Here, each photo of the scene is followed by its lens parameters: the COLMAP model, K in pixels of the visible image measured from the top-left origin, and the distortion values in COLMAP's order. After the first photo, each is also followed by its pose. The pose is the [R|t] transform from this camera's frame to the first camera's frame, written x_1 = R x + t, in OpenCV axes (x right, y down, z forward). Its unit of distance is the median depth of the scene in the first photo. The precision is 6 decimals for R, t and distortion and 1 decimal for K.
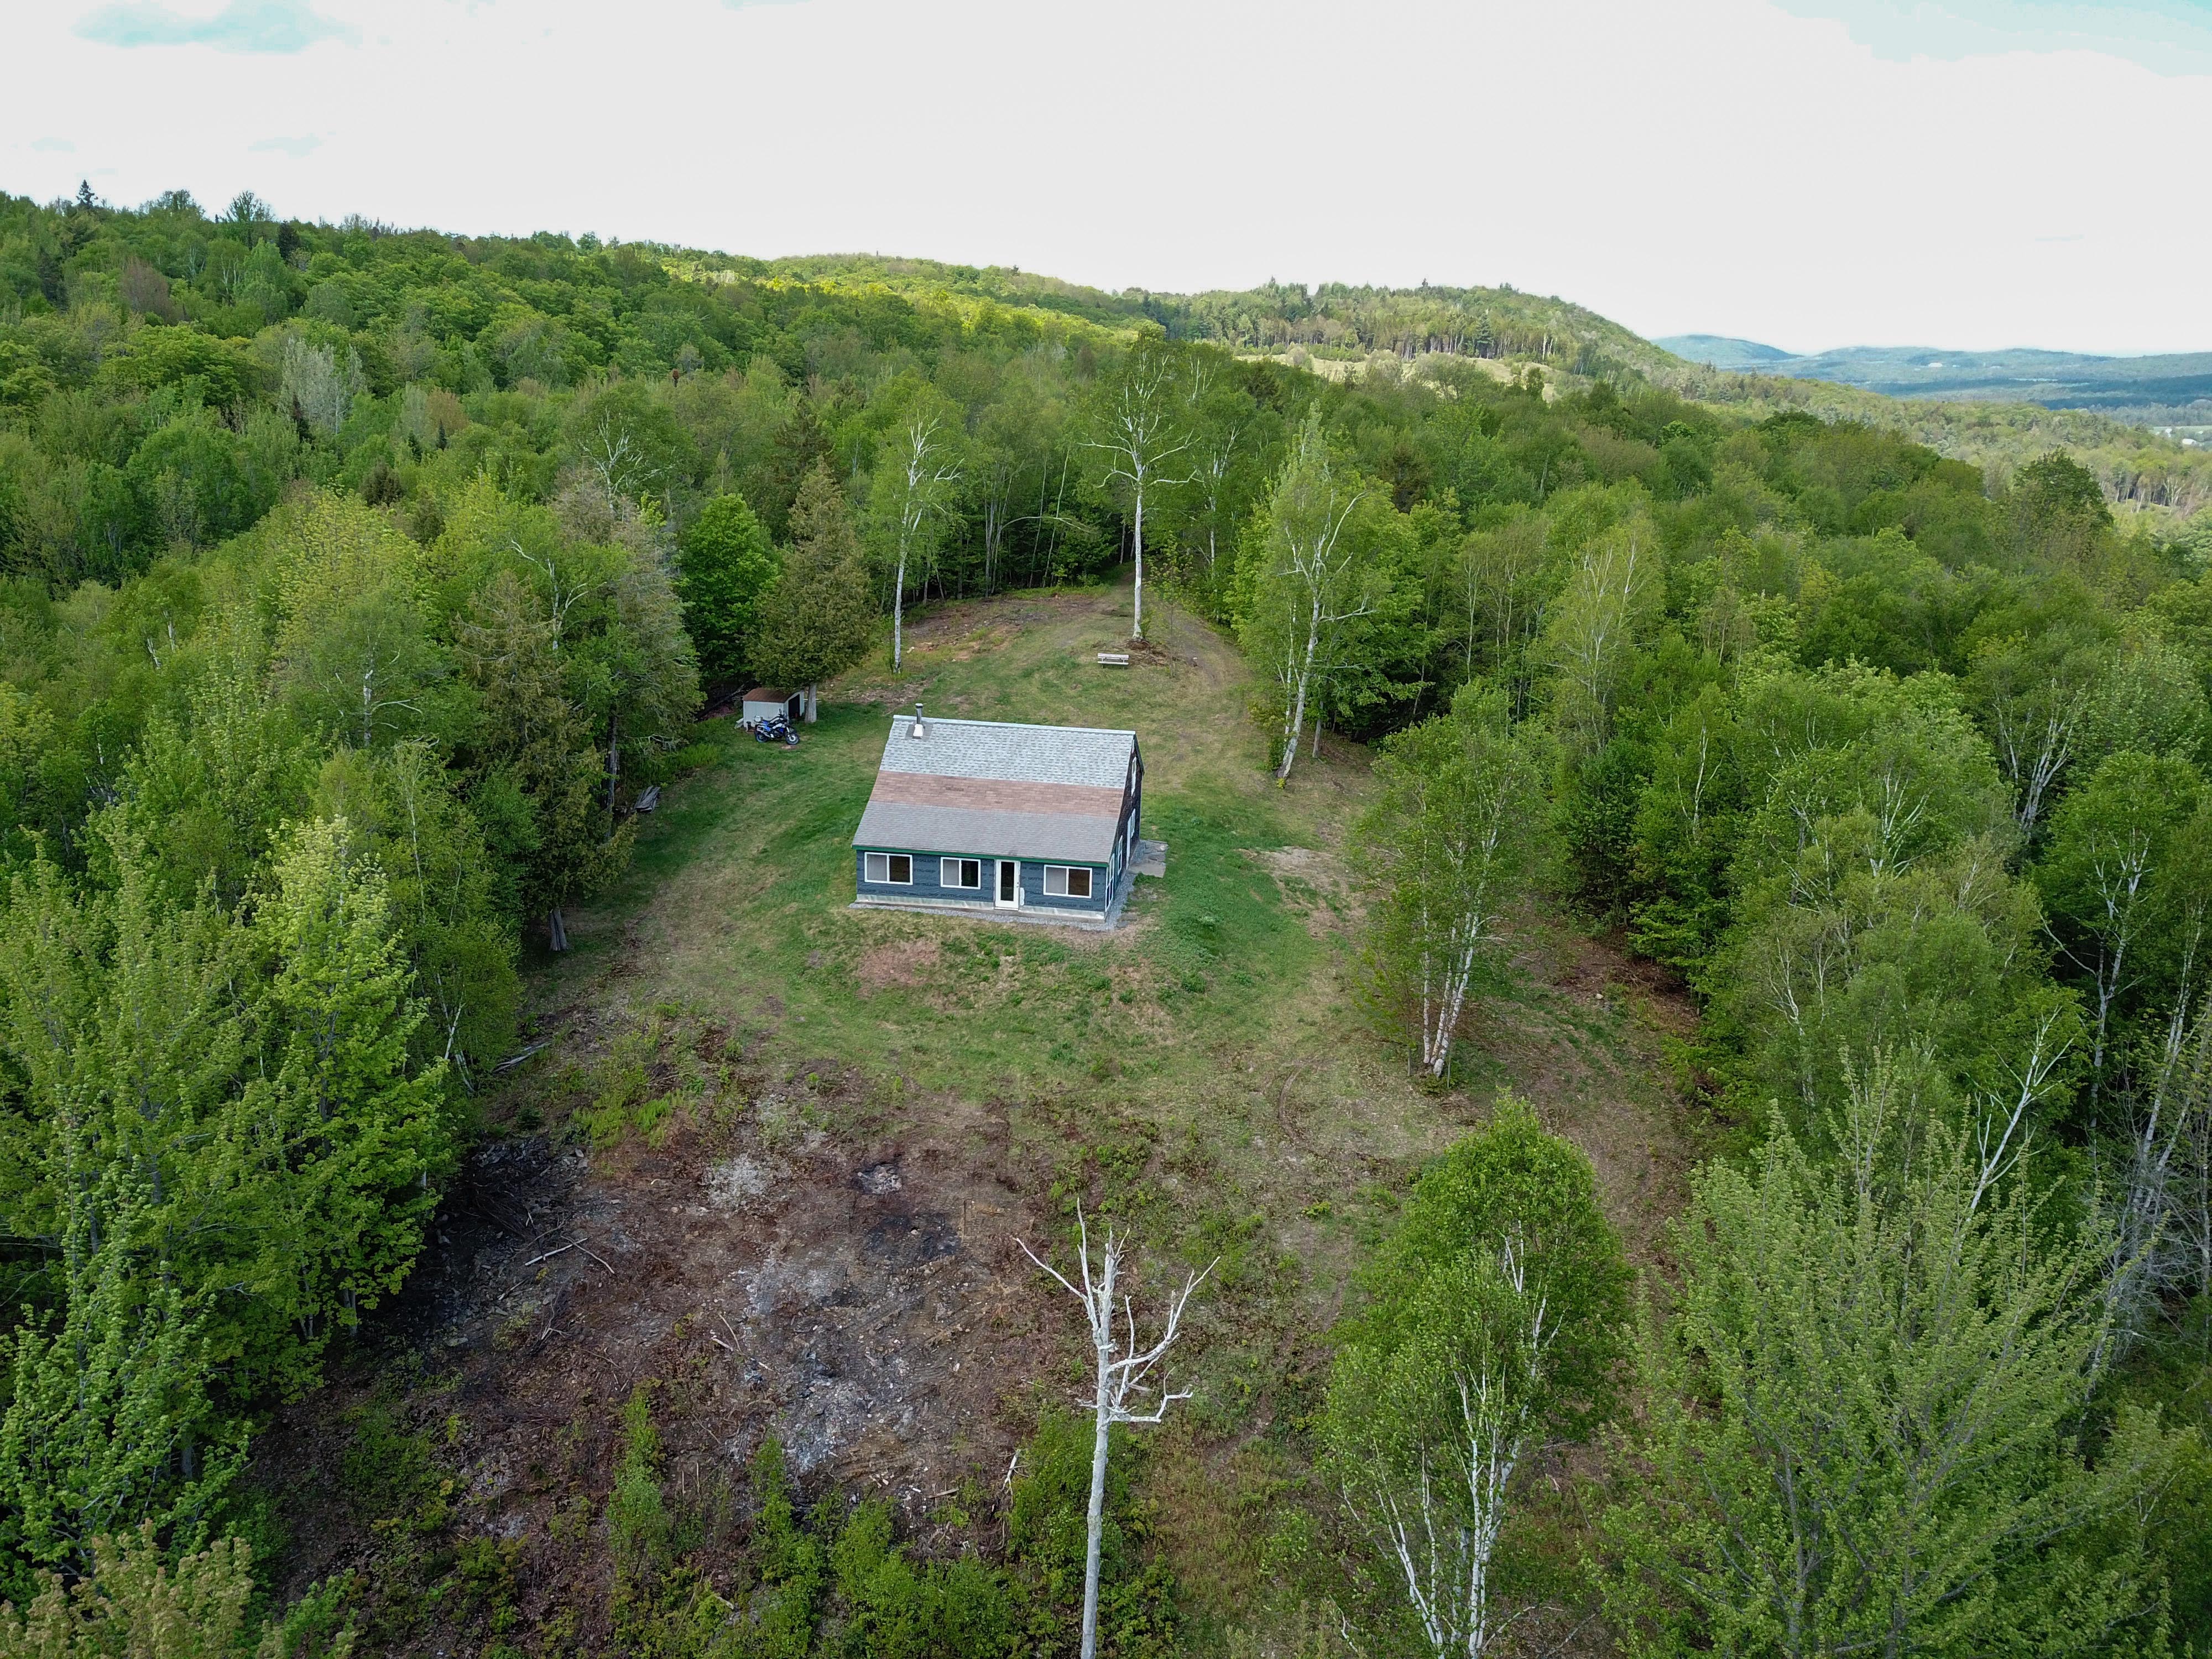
lens RADIAL K [[1706.1, 0, 1107.0], [0, 1706.1, 832.6], [0, 0, 1]] dist [0.011313, 0.002324]
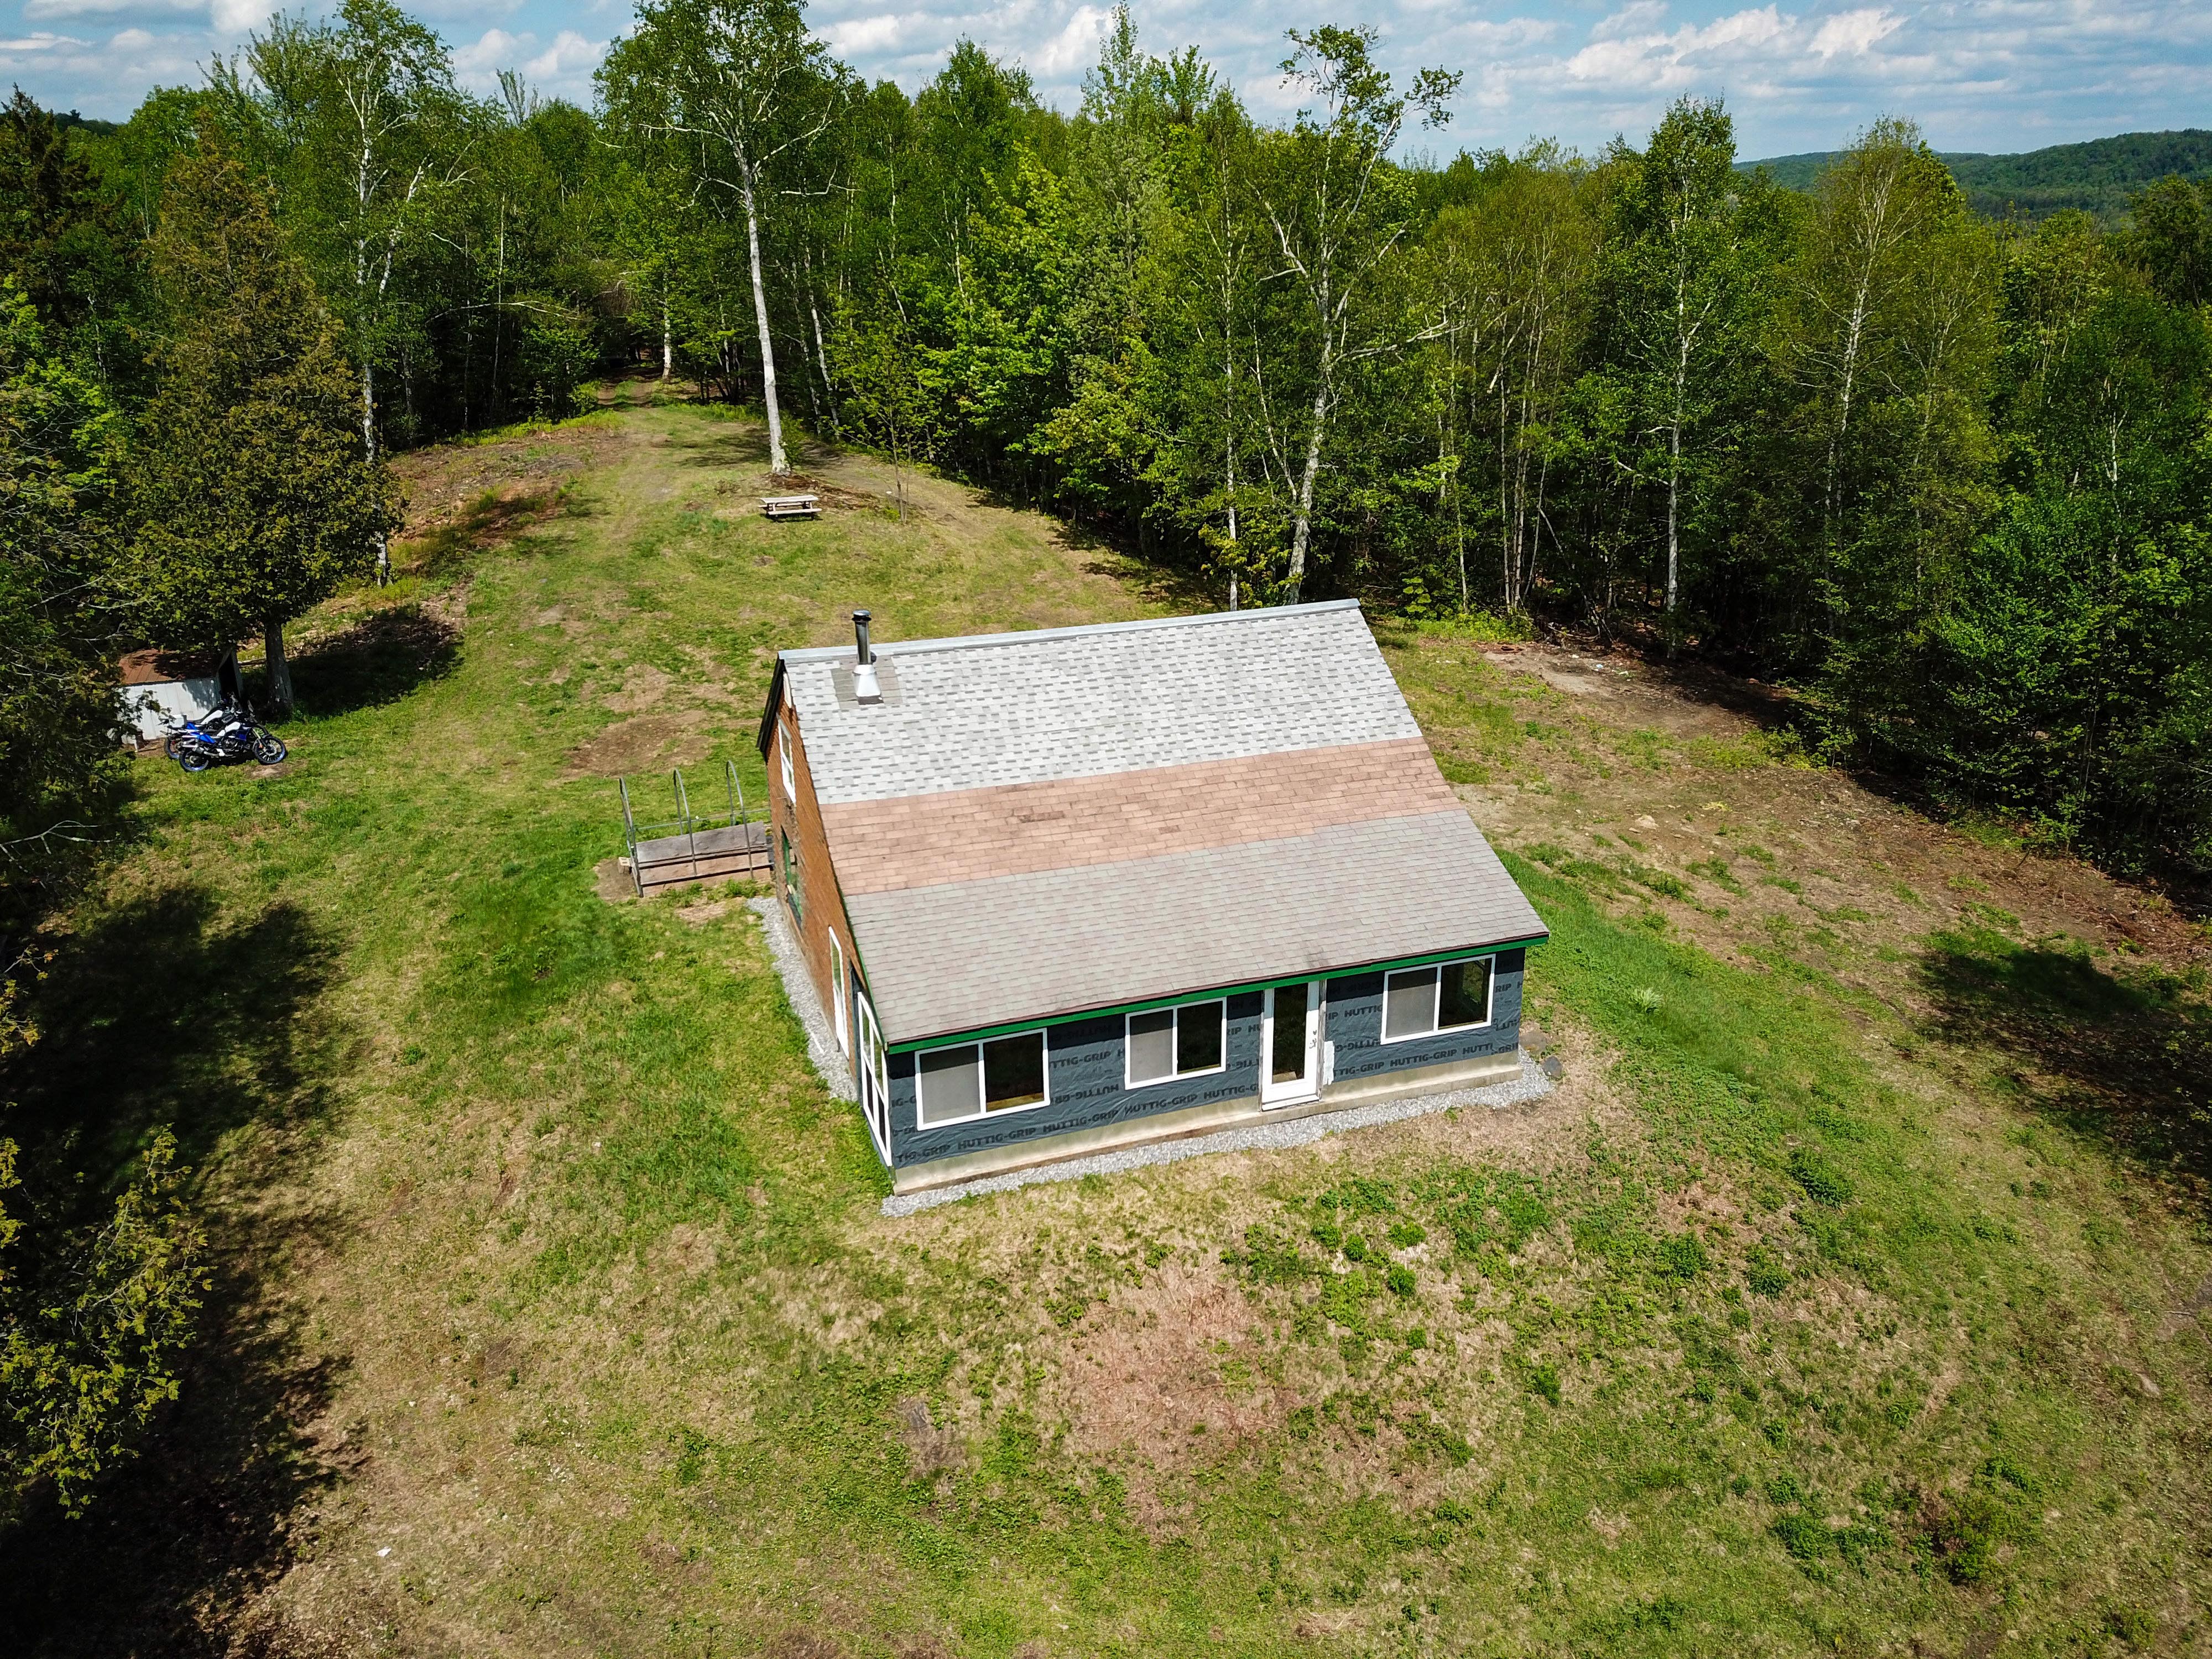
lens RADIAL K [[1706.1, 0, 1102.8], [0, 1706.1, 823.2], [0, 0, 1]] dist [0.011313, 0.002324]
pose [[0.893314, -0.200150, 0.402405, -0.238429], [0.169968, 0.979316, 0.109778, -0.065930], [-0.416053, -0.029670, 0.908856, 0.673826]]
